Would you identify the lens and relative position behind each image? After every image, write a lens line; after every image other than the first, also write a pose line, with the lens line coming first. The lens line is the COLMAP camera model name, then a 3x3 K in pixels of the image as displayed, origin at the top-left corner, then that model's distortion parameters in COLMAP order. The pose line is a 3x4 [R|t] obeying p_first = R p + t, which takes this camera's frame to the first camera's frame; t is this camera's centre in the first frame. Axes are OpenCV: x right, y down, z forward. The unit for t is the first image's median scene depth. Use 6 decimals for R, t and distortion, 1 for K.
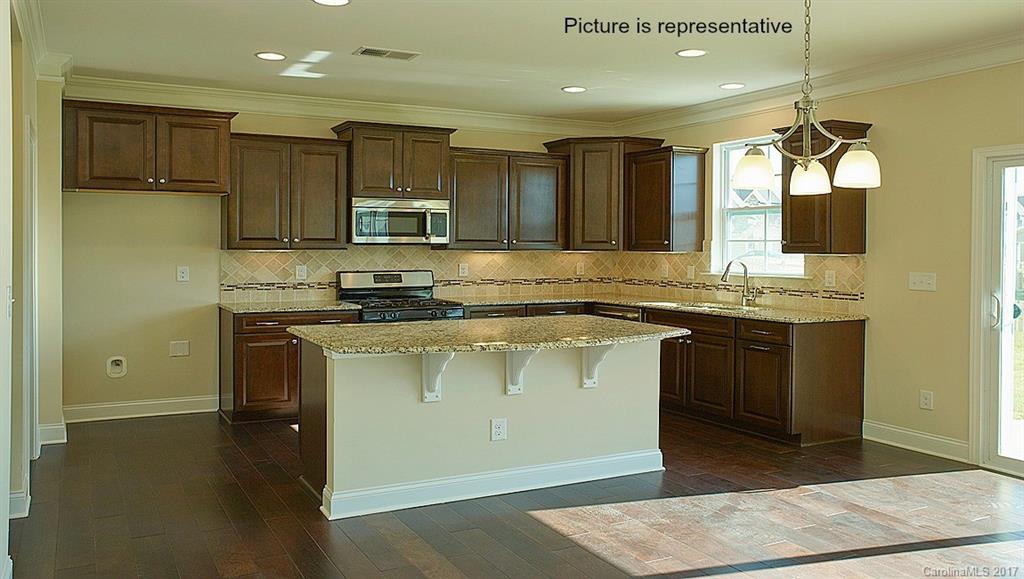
lens RADIAL K [[852.8, 0, 501.9], [0, 852.8, 286.7], [0, 0, 1]] dist [-0.006050, 0.017268]
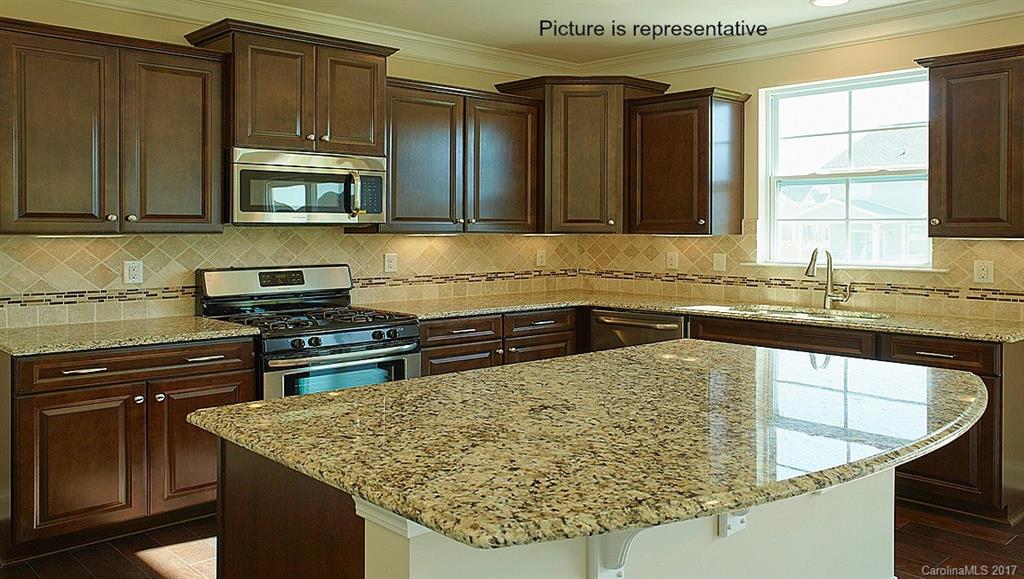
lens RADIAL K [[852.8, 0, 574.5], [0, 852.8, 243.5], [0, 0, 1]] dist [-0.006050, 0.017268]
pose [[0.946345, -0.007650, 0.323066, -0.138857], [0.016795, 0.999533, -0.025530, -0.016623], [-0.322720, 0.029586, 0.946032, 0.343335]]
